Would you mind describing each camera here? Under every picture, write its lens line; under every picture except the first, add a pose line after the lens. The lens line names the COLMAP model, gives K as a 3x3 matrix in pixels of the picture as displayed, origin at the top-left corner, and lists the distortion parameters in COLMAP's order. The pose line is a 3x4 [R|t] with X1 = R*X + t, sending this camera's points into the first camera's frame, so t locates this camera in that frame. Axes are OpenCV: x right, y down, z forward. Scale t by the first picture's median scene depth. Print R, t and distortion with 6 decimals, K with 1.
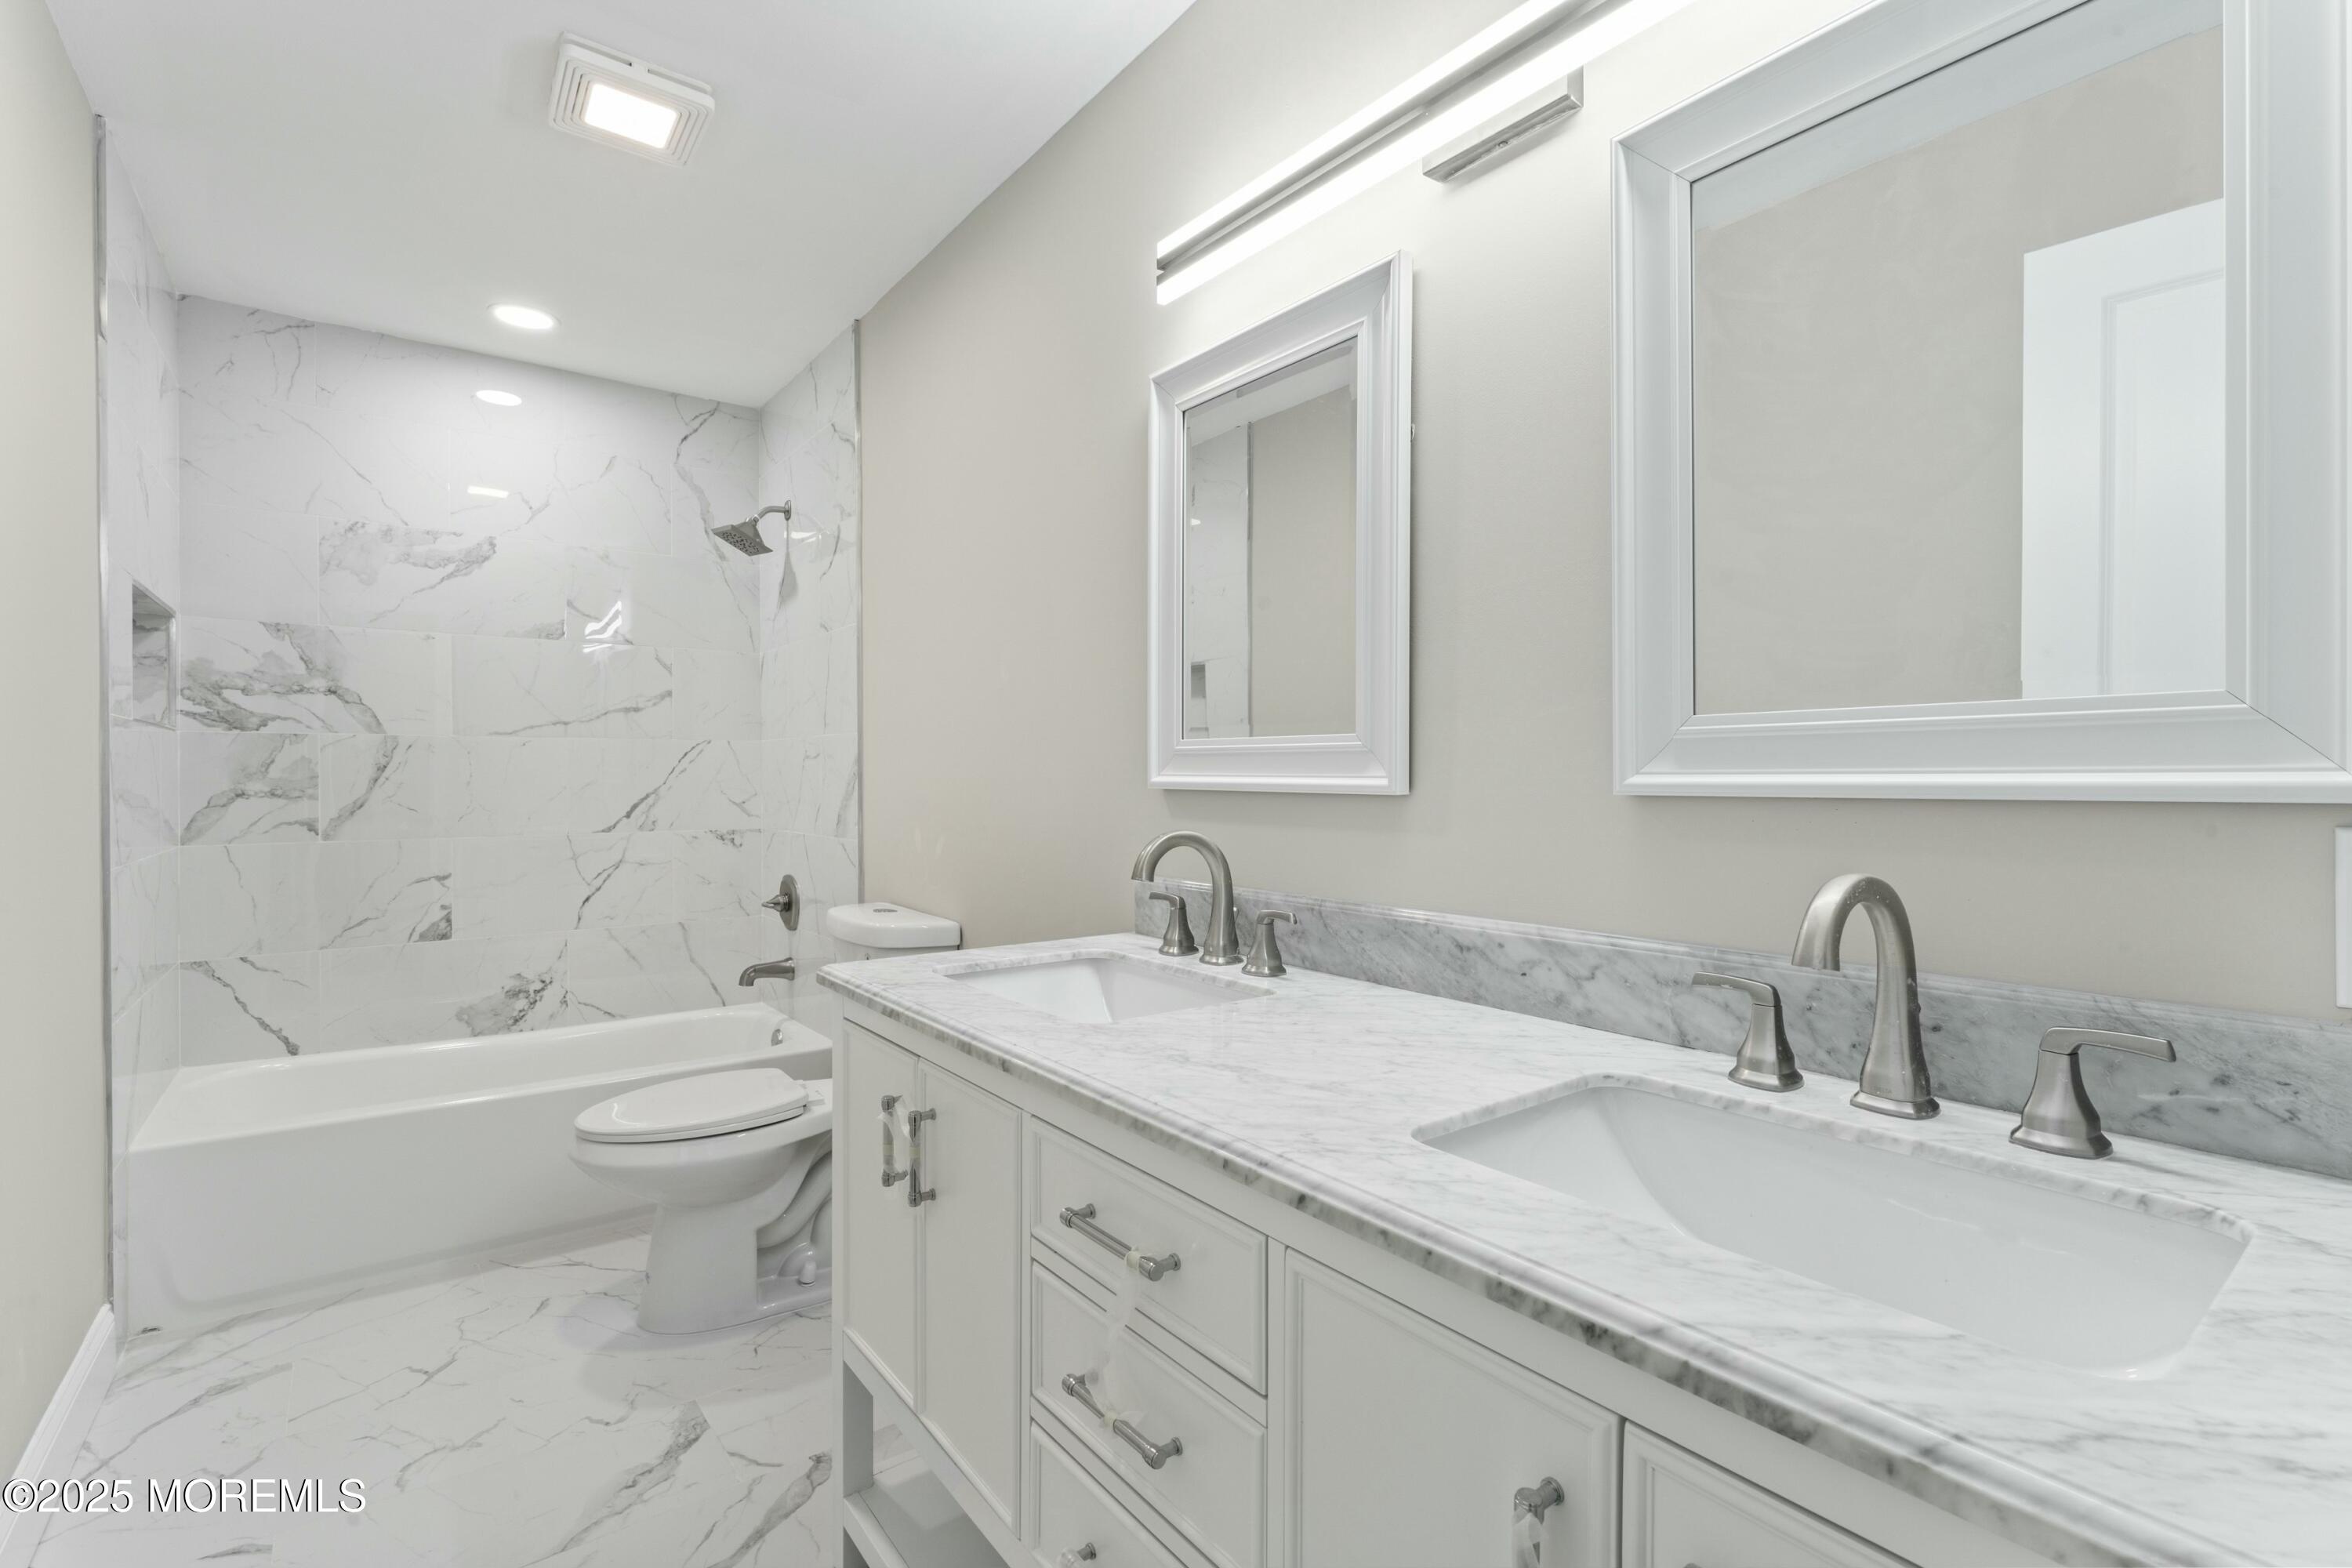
lens RADIAL K [[1055.0, 0, 1173.3], [0, 1055.0, 780.9], [0, 0, 1]] dist [-0.001577, -0.001005]
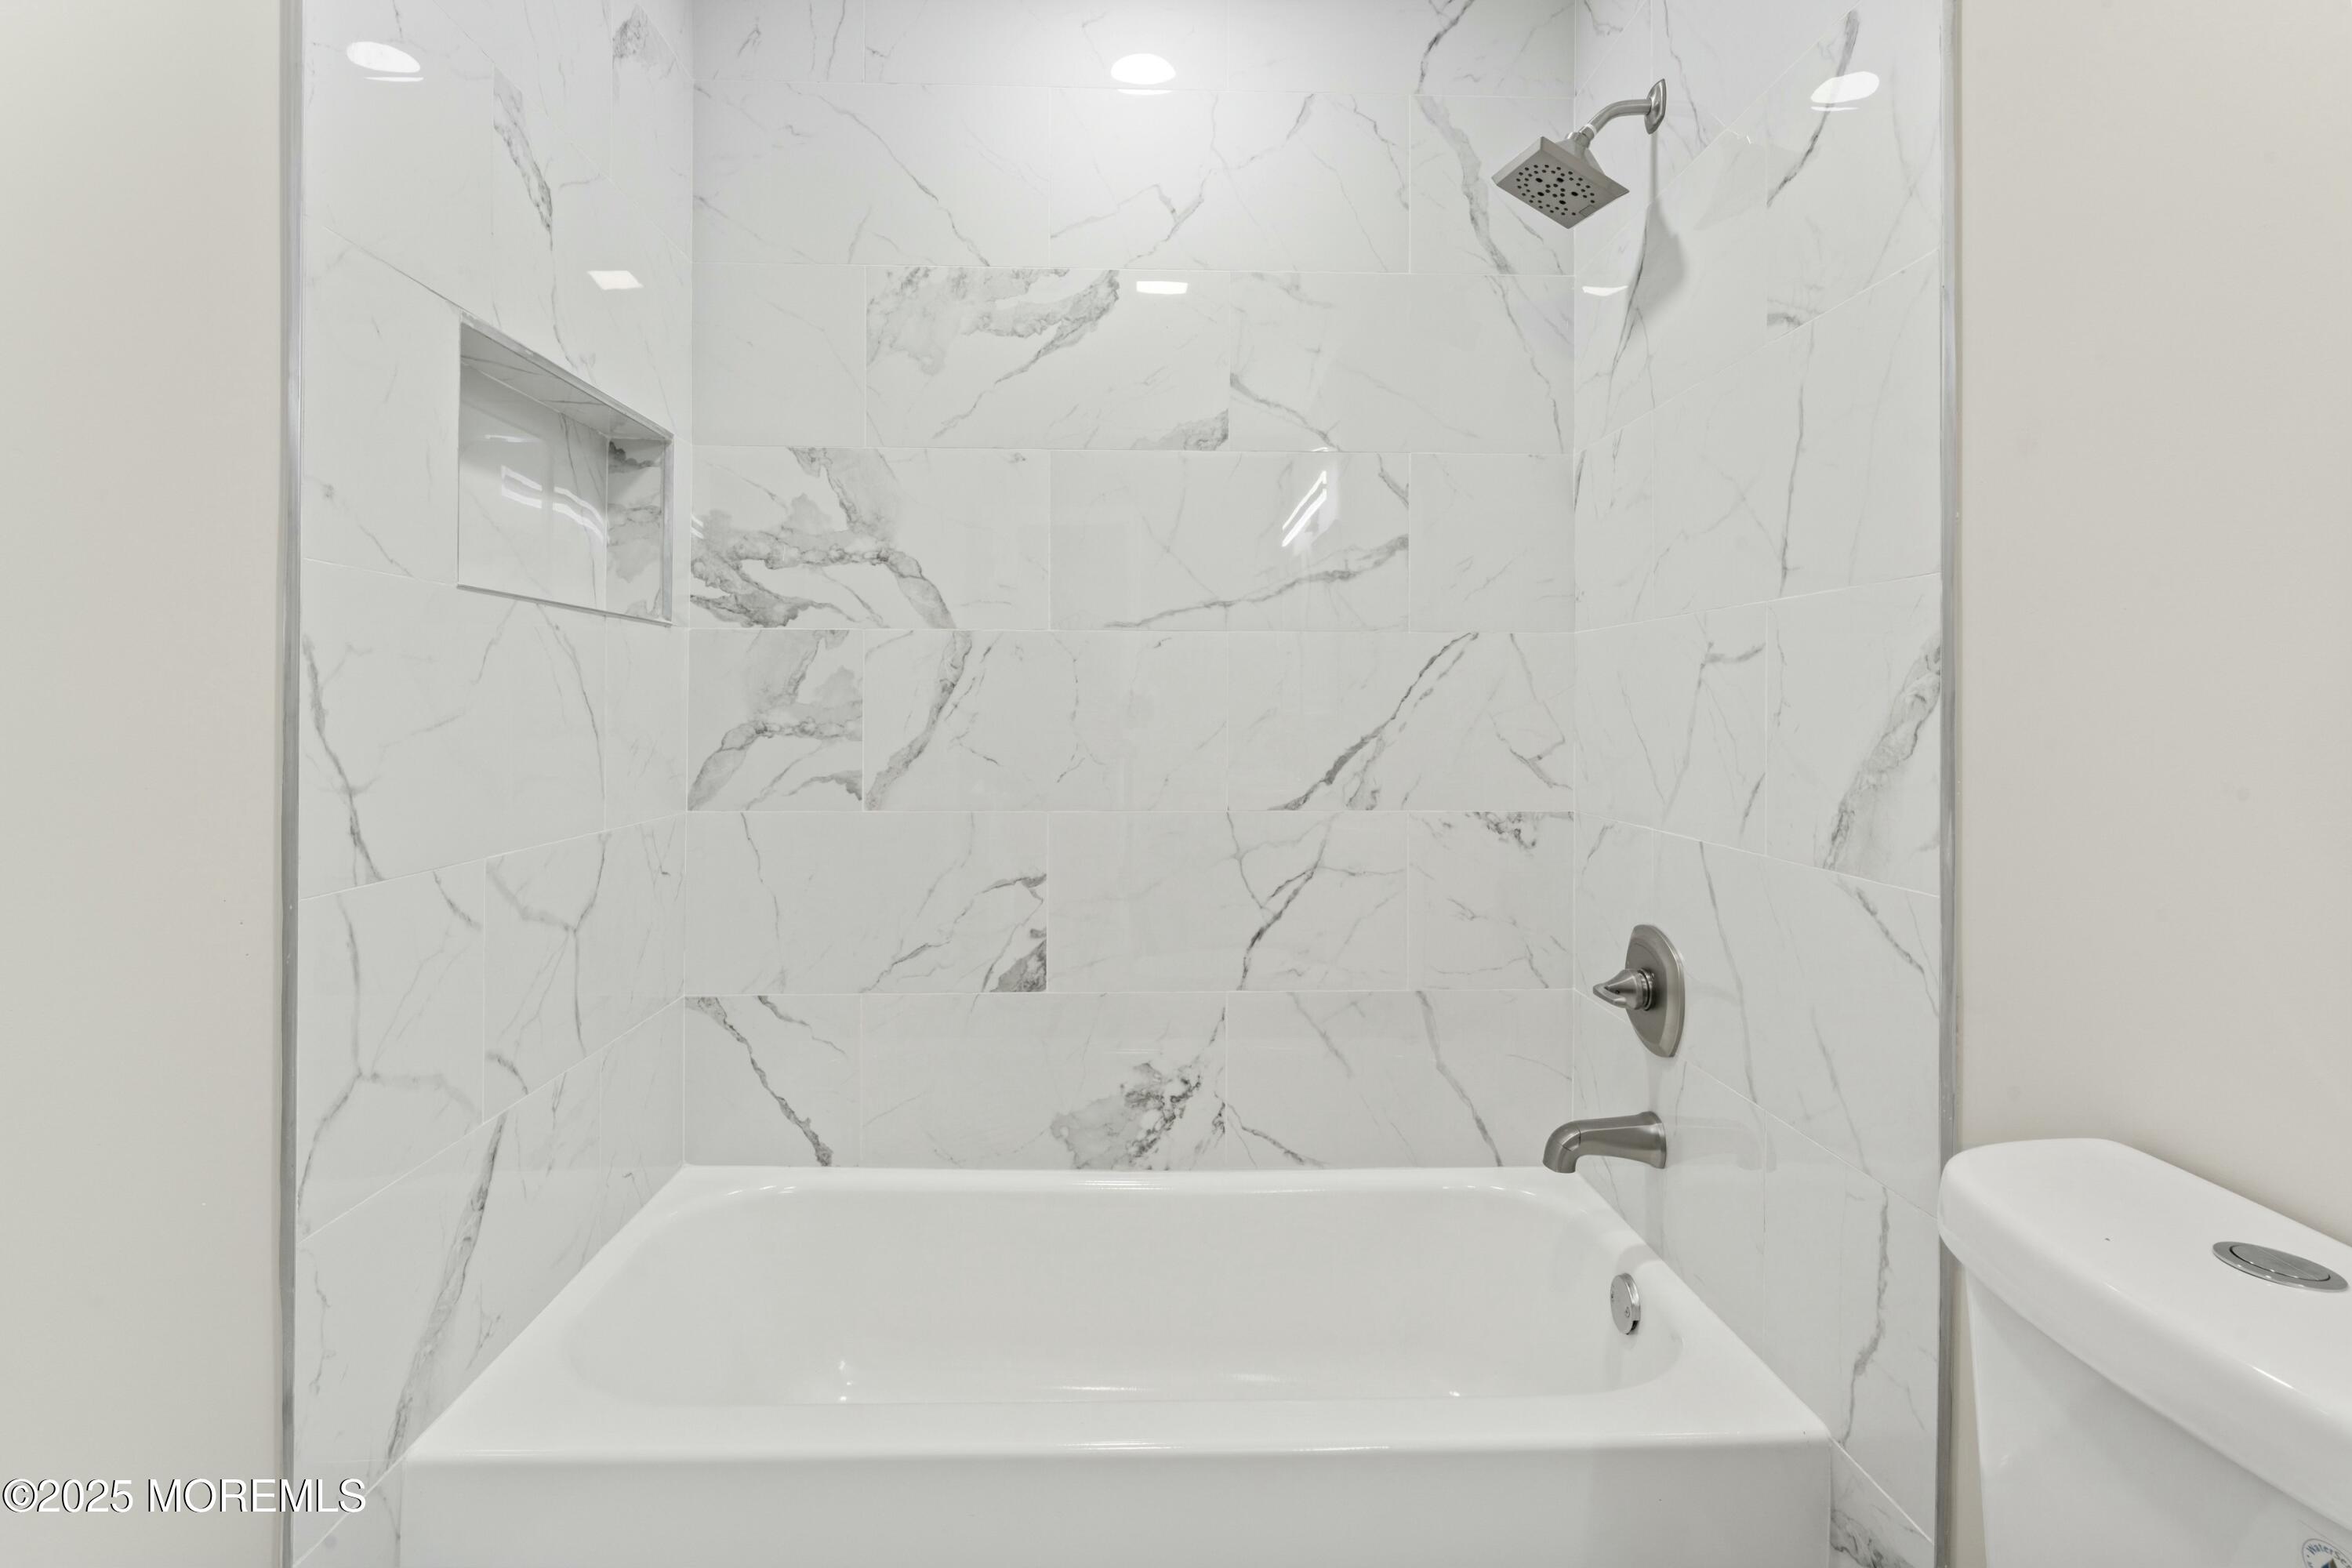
lens RADIAL K [[1147.2, 0, 1168.8], [0, 1147.2, 714.0], [0, 0, 1]] dist [-0.005203, -0.000323]
pose [[0.813328, 0.007404, -0.581758, -0.284015], [-0.007461, 0.999970, 0.002295, 0.000159], [0.581757, 0.002474, 0.813359, 0.555524]]
